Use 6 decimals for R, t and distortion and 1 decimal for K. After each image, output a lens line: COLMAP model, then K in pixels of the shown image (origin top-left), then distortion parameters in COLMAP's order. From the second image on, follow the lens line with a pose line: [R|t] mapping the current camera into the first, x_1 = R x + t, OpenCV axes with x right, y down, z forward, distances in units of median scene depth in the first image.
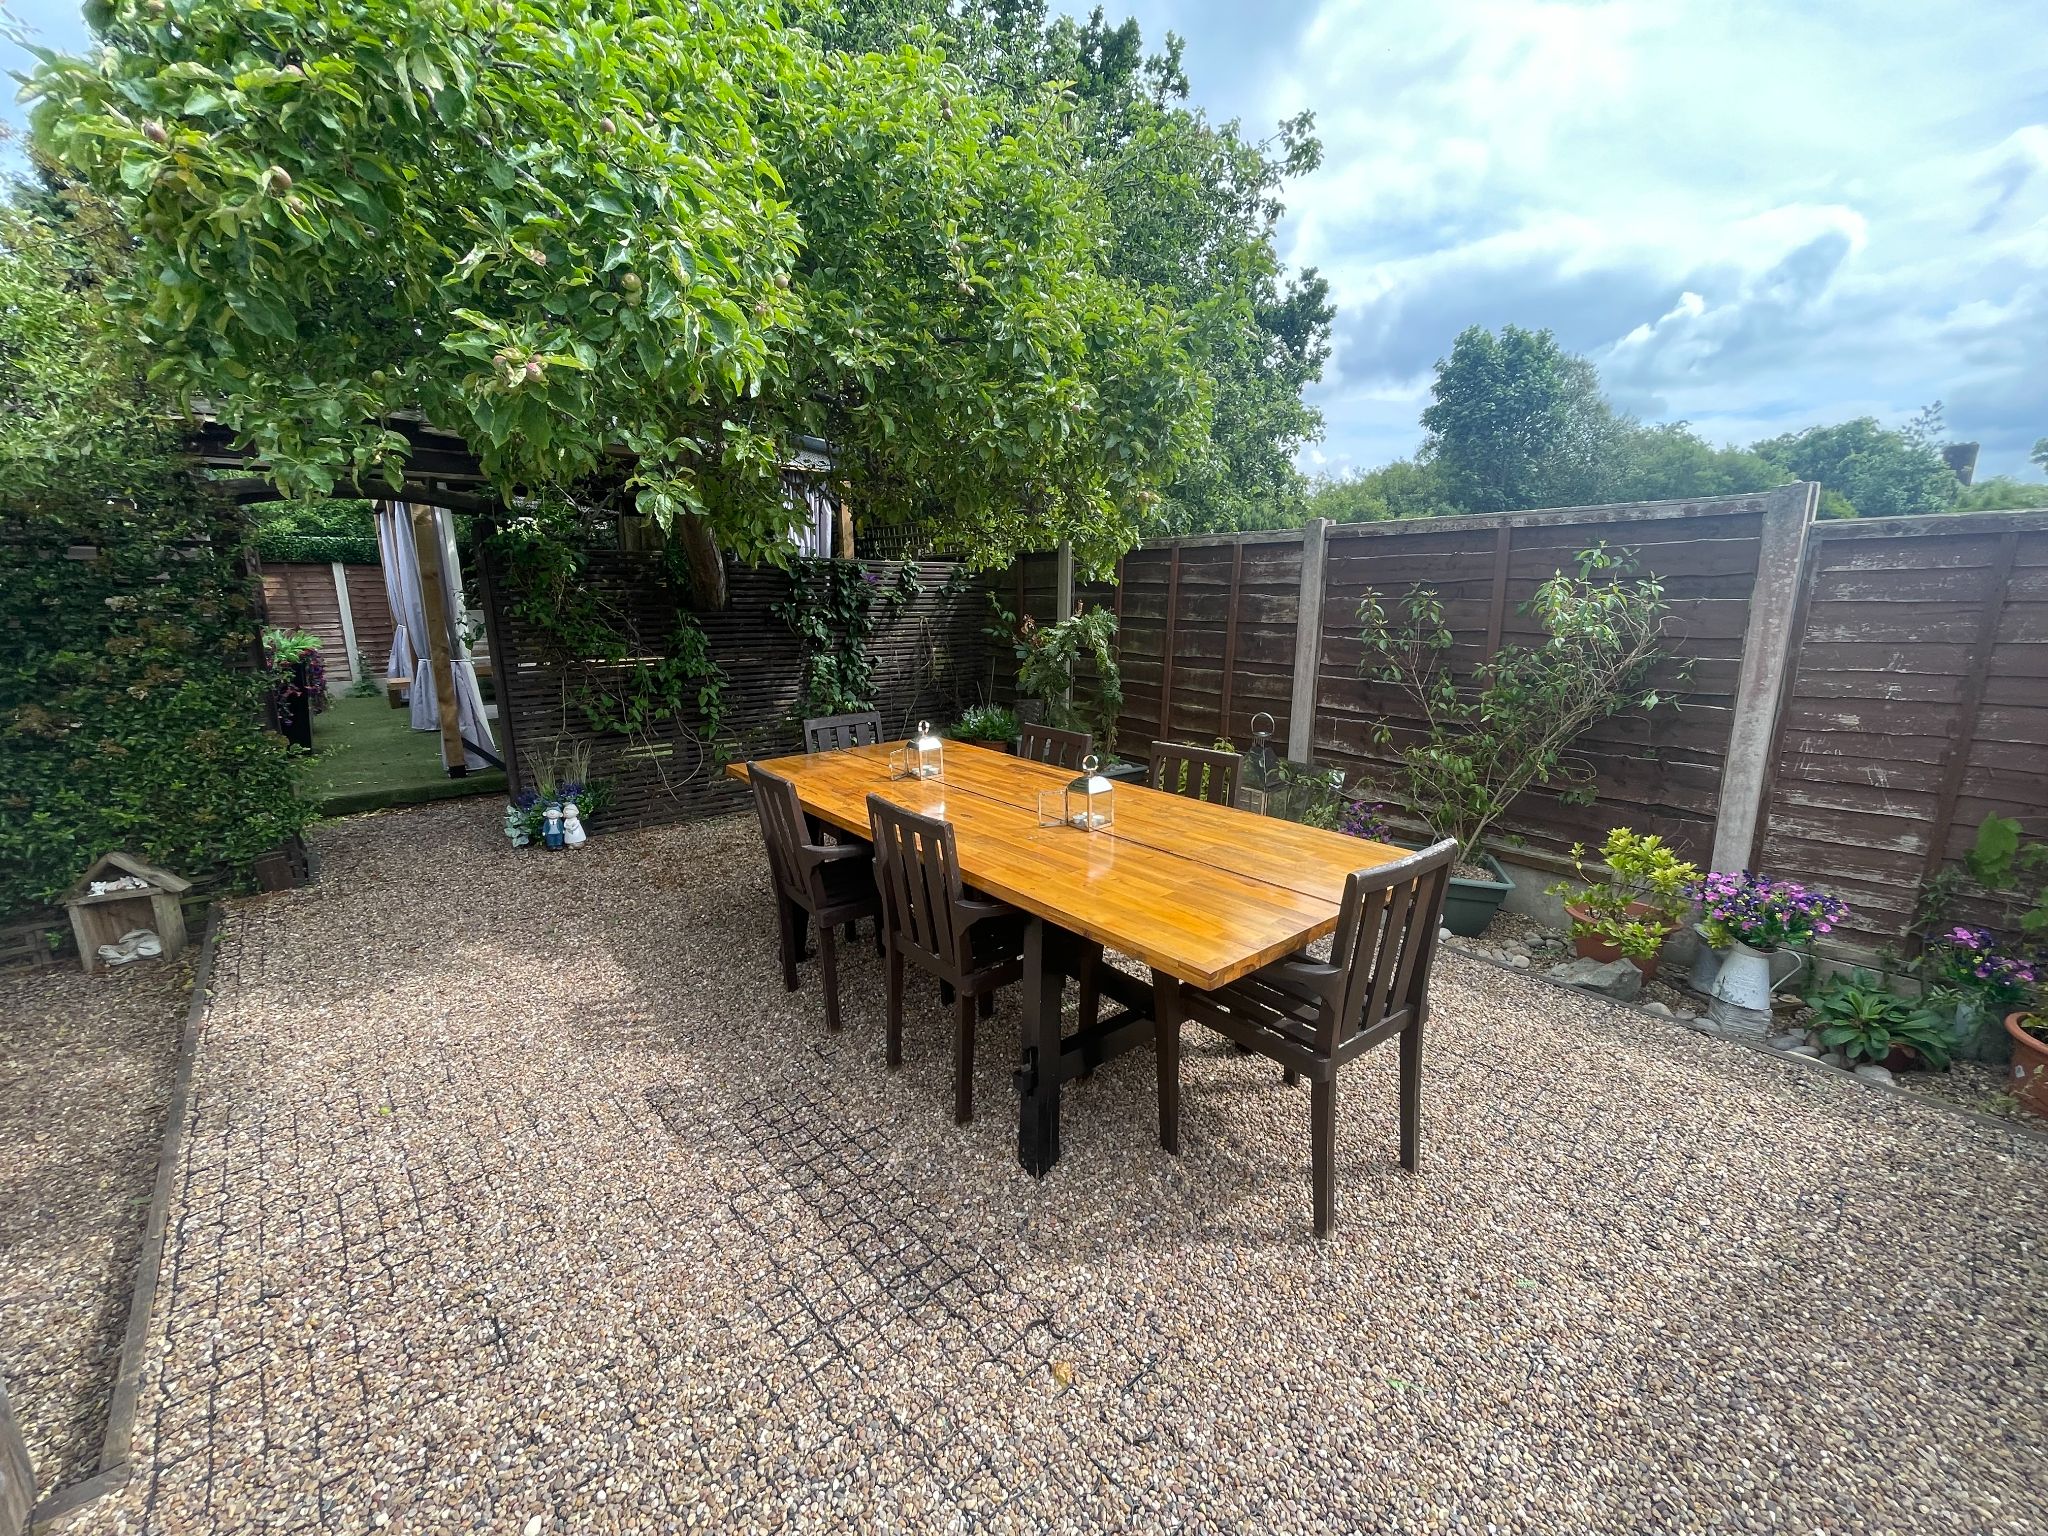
lens RADIAL K [[833.3, 0, 1020.7], [0, 833.3, 769.9], [0, 0, 1]] dist [-0.002227, 0.001689]
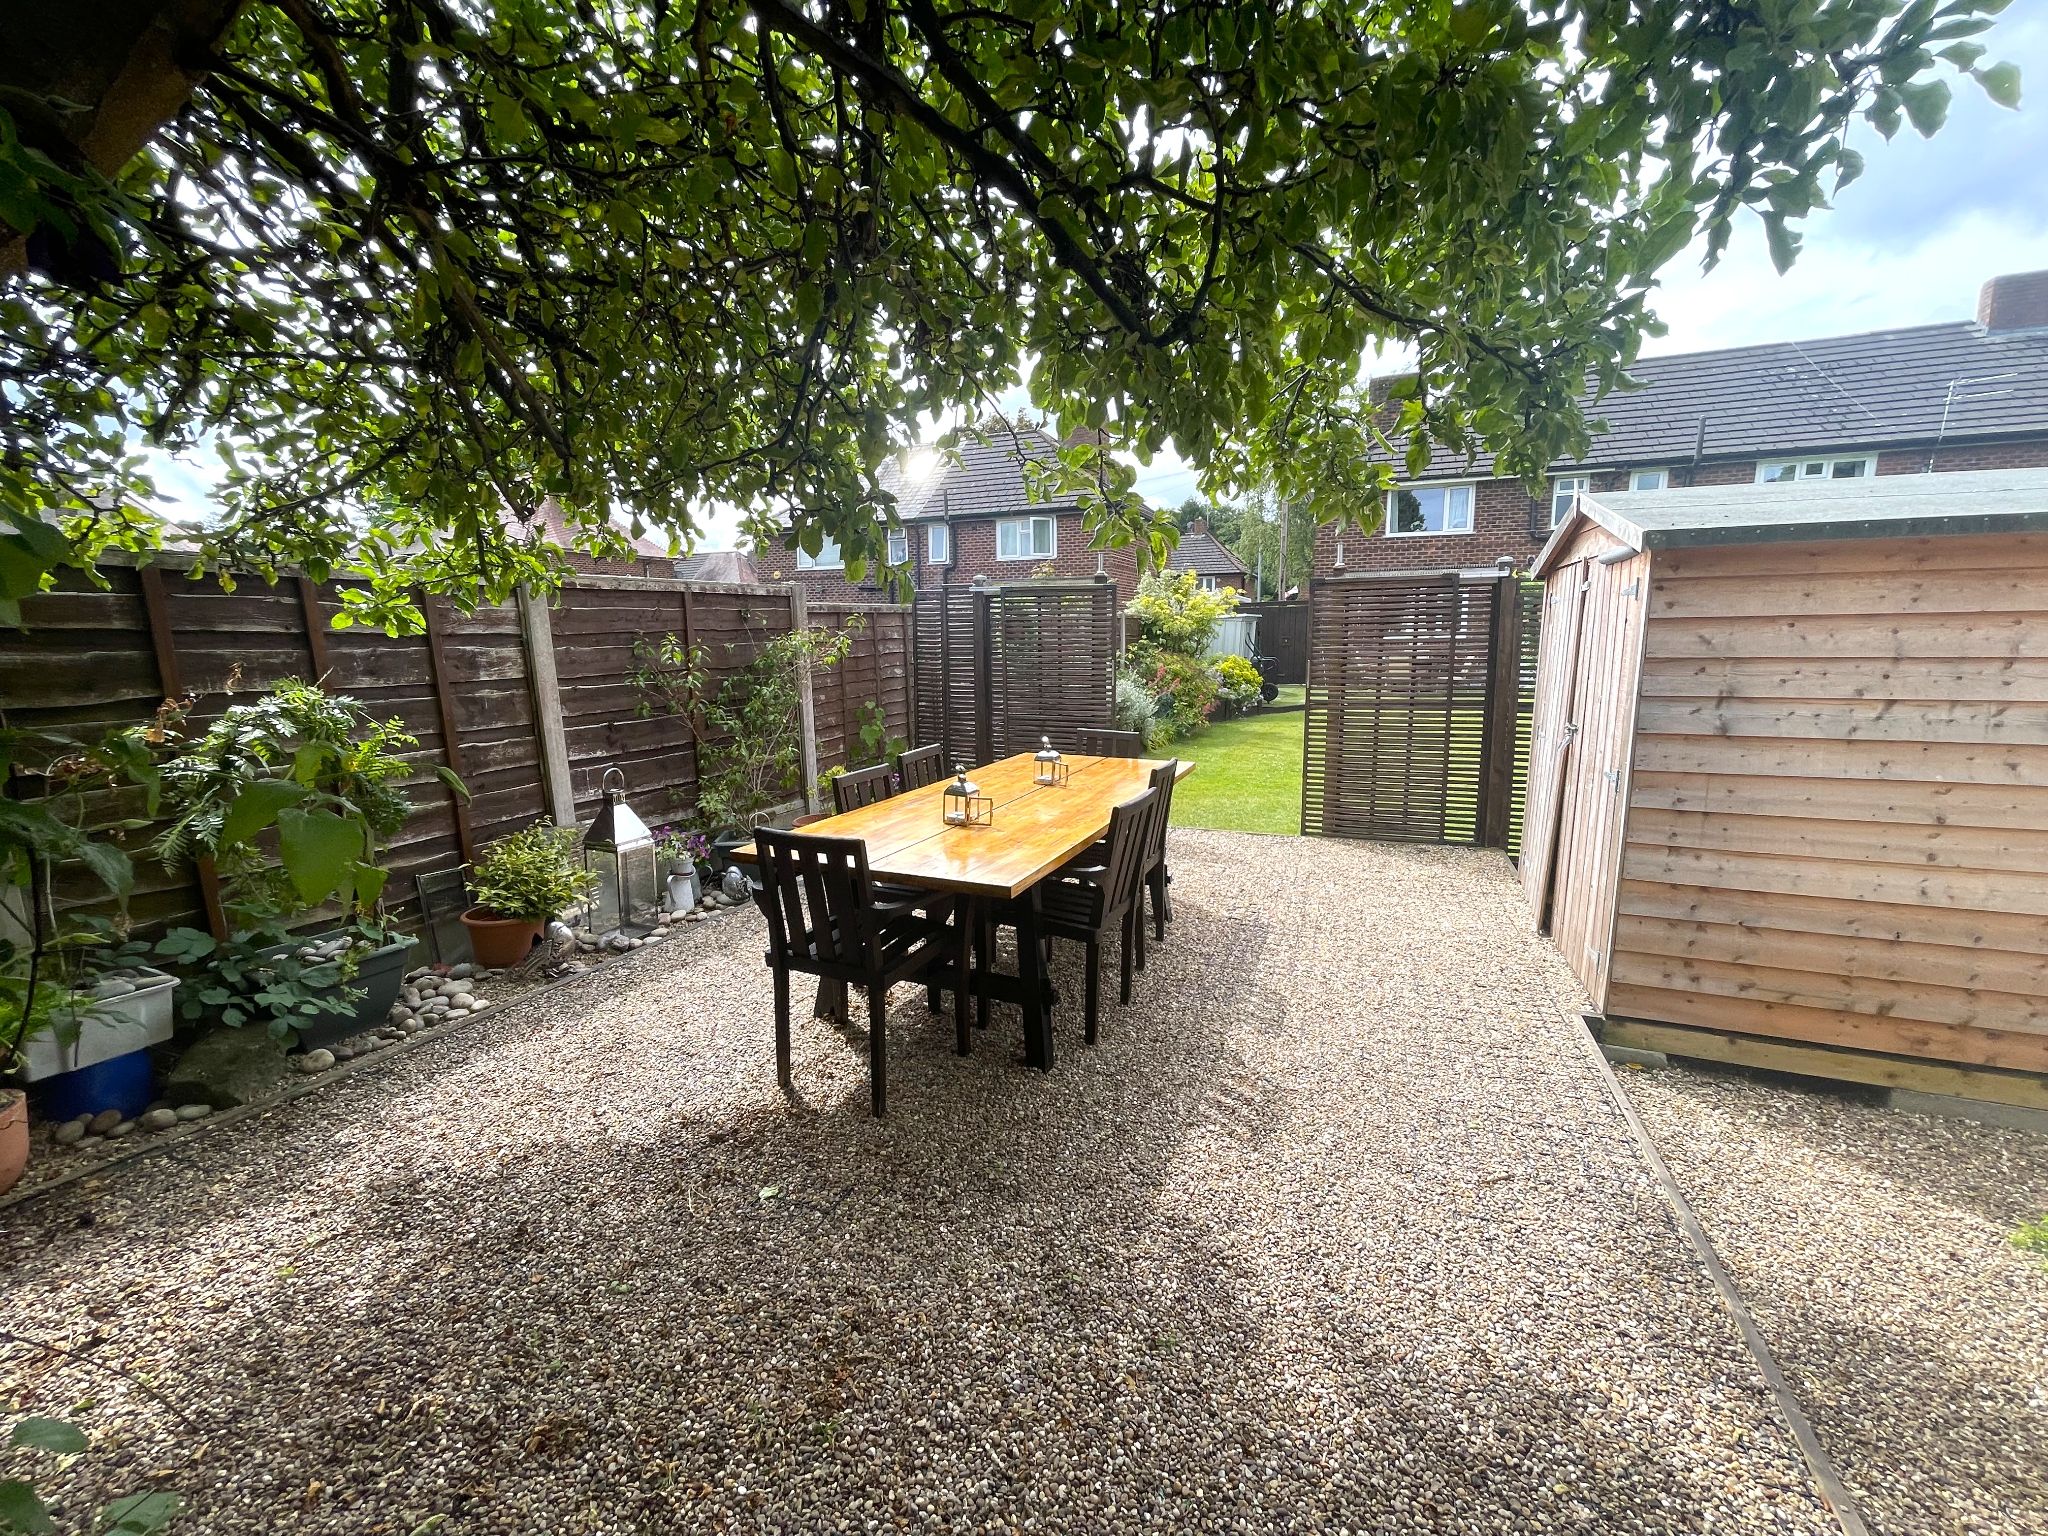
lens RADIAL K [[833.3, 0, 1020.0], [0, 833.3, 774.4], [0, 0, 1]] dist [-0.002227, 0.001689]
pose [[-0.447086, -0.142977, 0.882990, -0.730131], [0.201844, 0.945556, 0.255308, -0.204699], [-0.871420, 0.292371, -0.393886, 0.948904]]
